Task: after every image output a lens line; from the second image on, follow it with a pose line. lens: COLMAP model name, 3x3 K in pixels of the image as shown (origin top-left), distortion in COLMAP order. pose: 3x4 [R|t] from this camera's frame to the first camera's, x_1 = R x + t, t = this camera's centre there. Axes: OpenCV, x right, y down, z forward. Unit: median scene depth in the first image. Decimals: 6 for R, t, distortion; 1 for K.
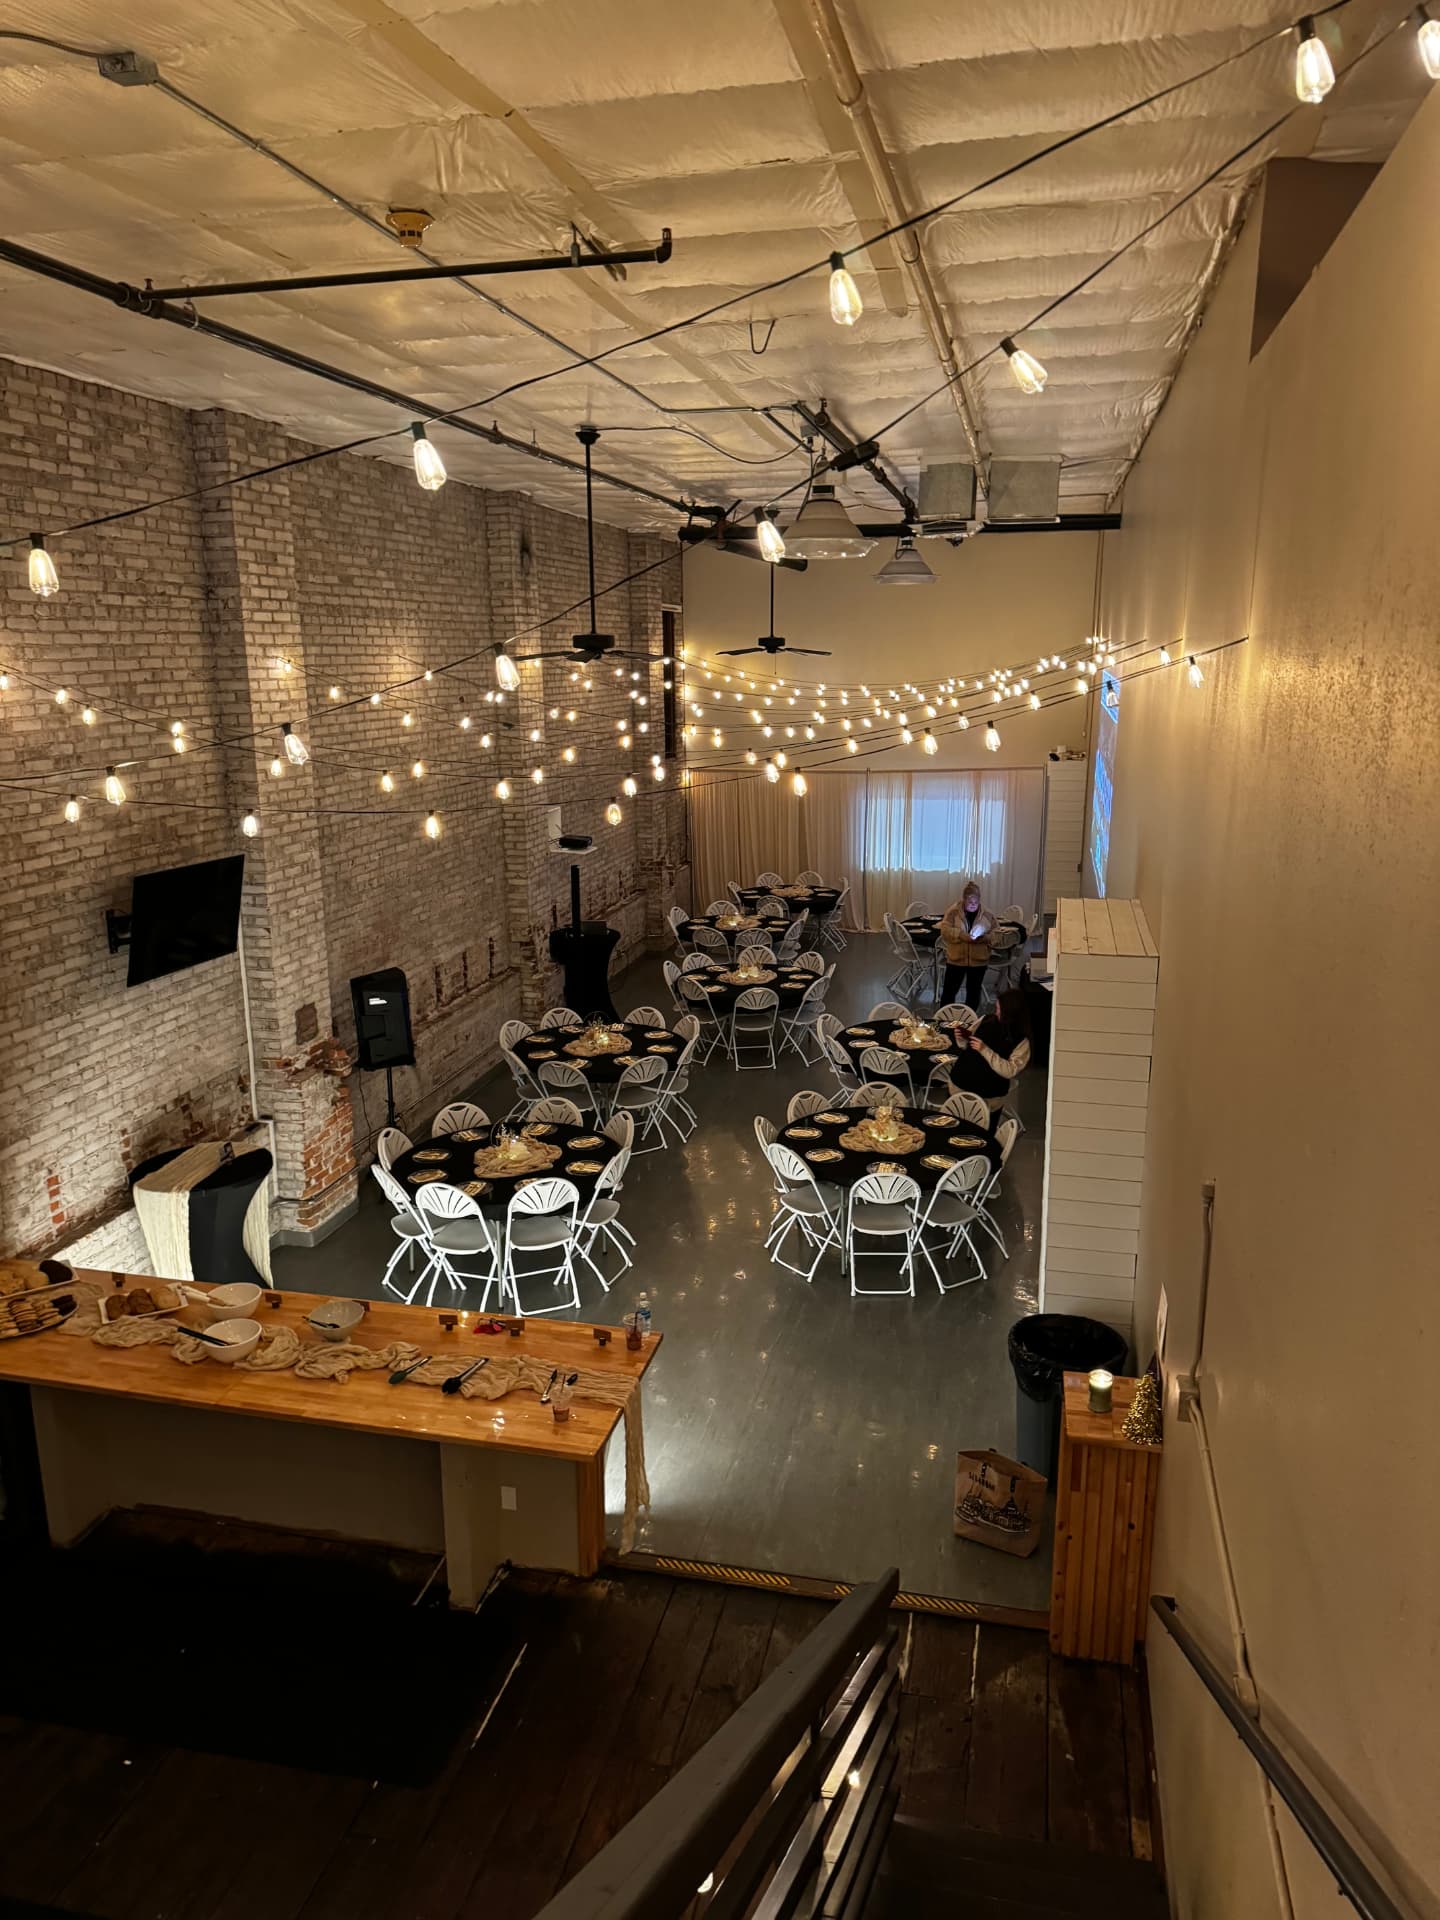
lens RADIAL K [[1380.6, 0, 713.5], [0, 1380.6, 989.1], [0, 0, 1]] dist [0.172062, -0.001553]
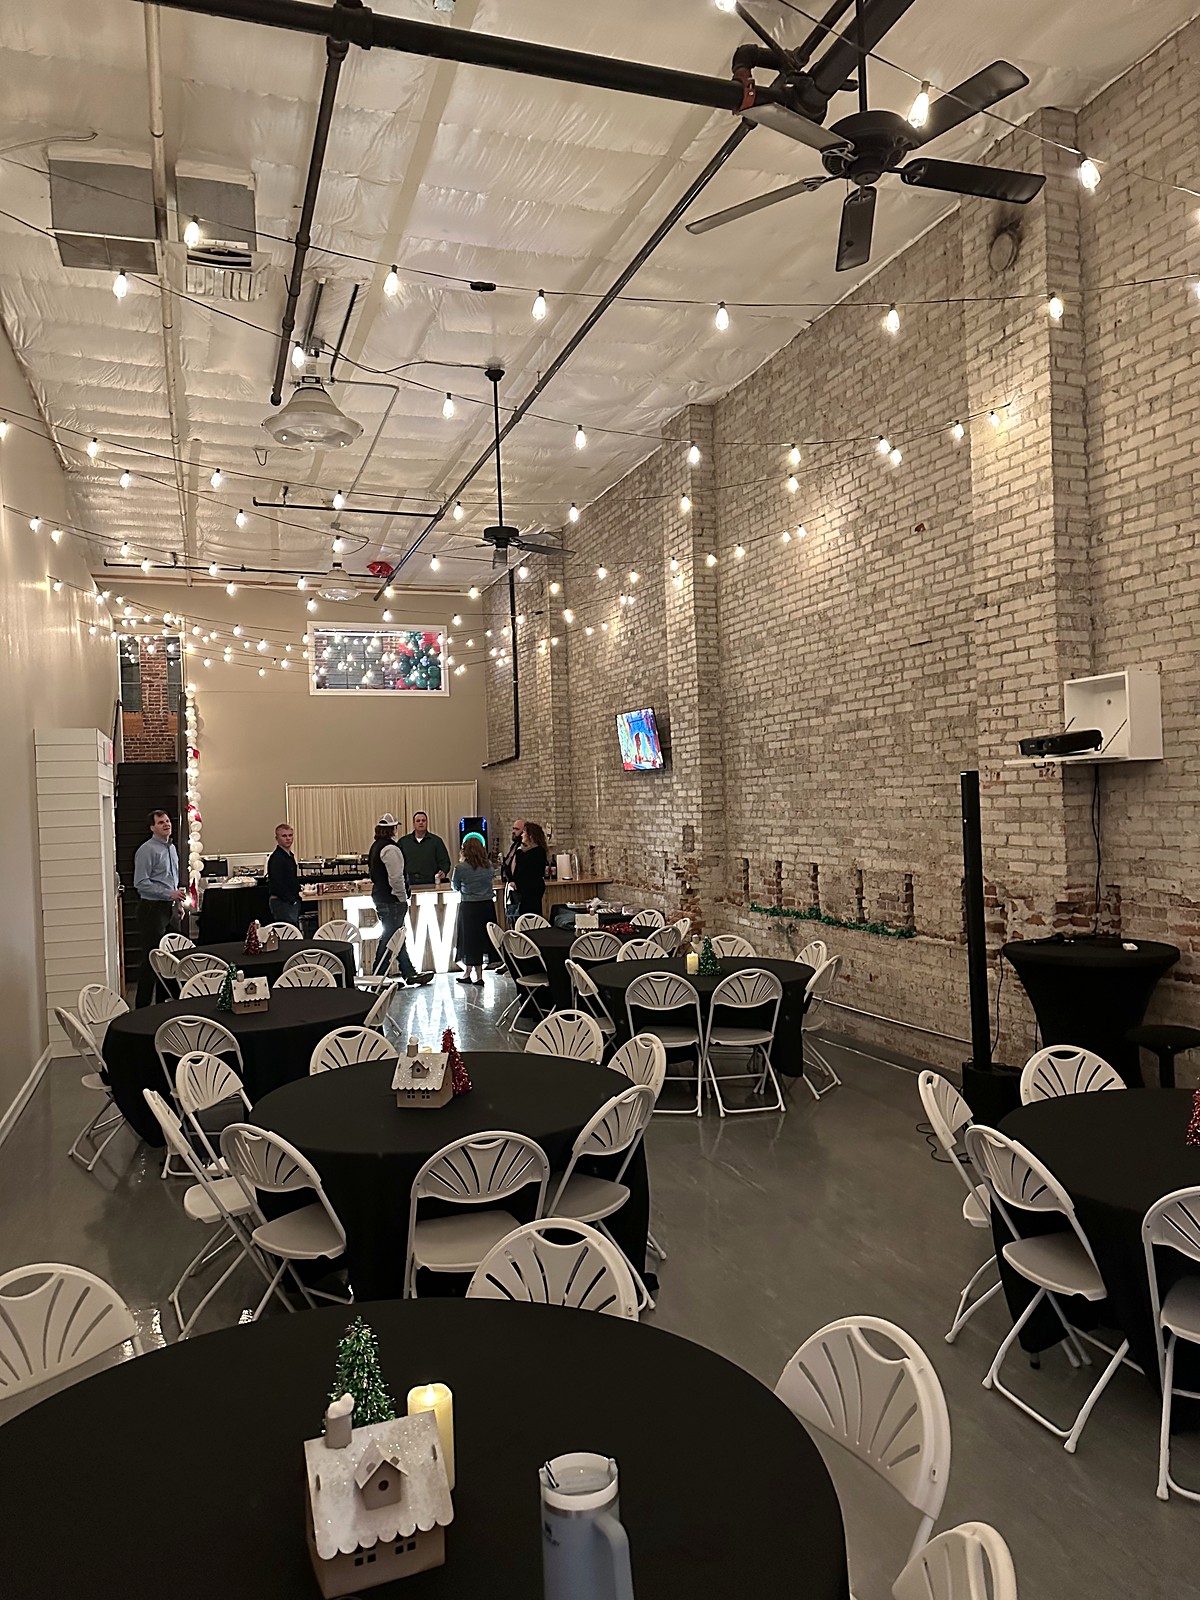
lens RADIAL K [[1150.5, 0, 594.6], [0, 1150.5, 824.3], [0, 0, 1]] dist [0.172062, -0.001553]
pose [[-0.847394, 0.052556, -0.528357, 0.347950], [-0.082739, 0.969863, 0.229172, -0.219187], [0.524478, 0.237915, -0.817508, 1.719925]]
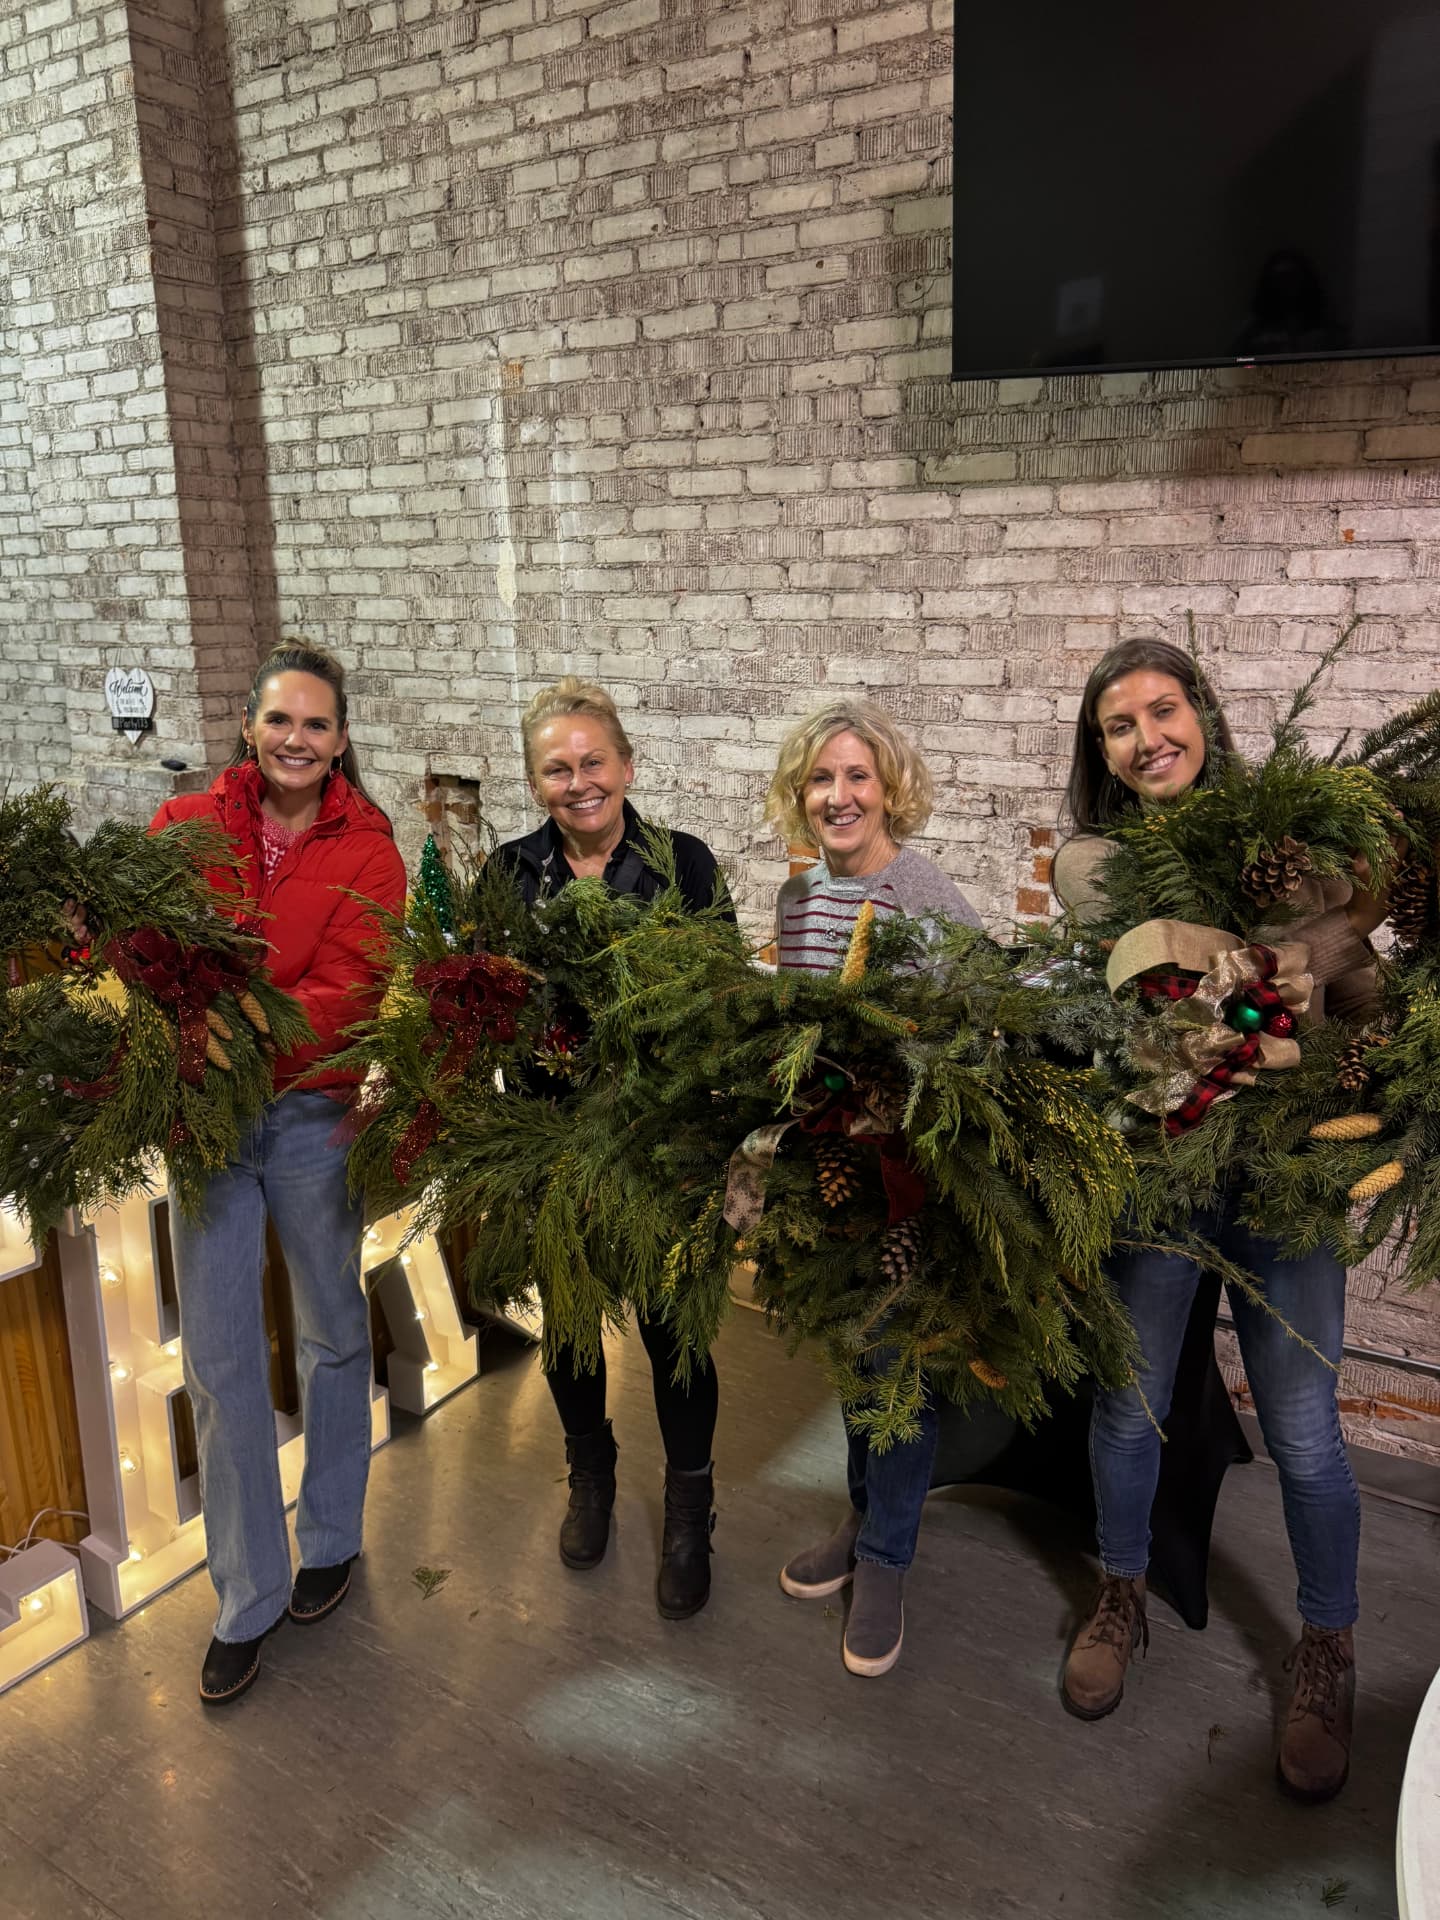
lens RADIAL K [[1522.5, 0, 770.4], [0, 1522.5, 954.4], [0, 0, 1]] dist [0.024573, 0.005377]
pose [[-0.354177, 0.222987, -0.908205, -0.018732], [-0.211723, 0.926821, 0.310124, 0.015792], [0.910897, 0.302126, -0.281047, 0.822902]]
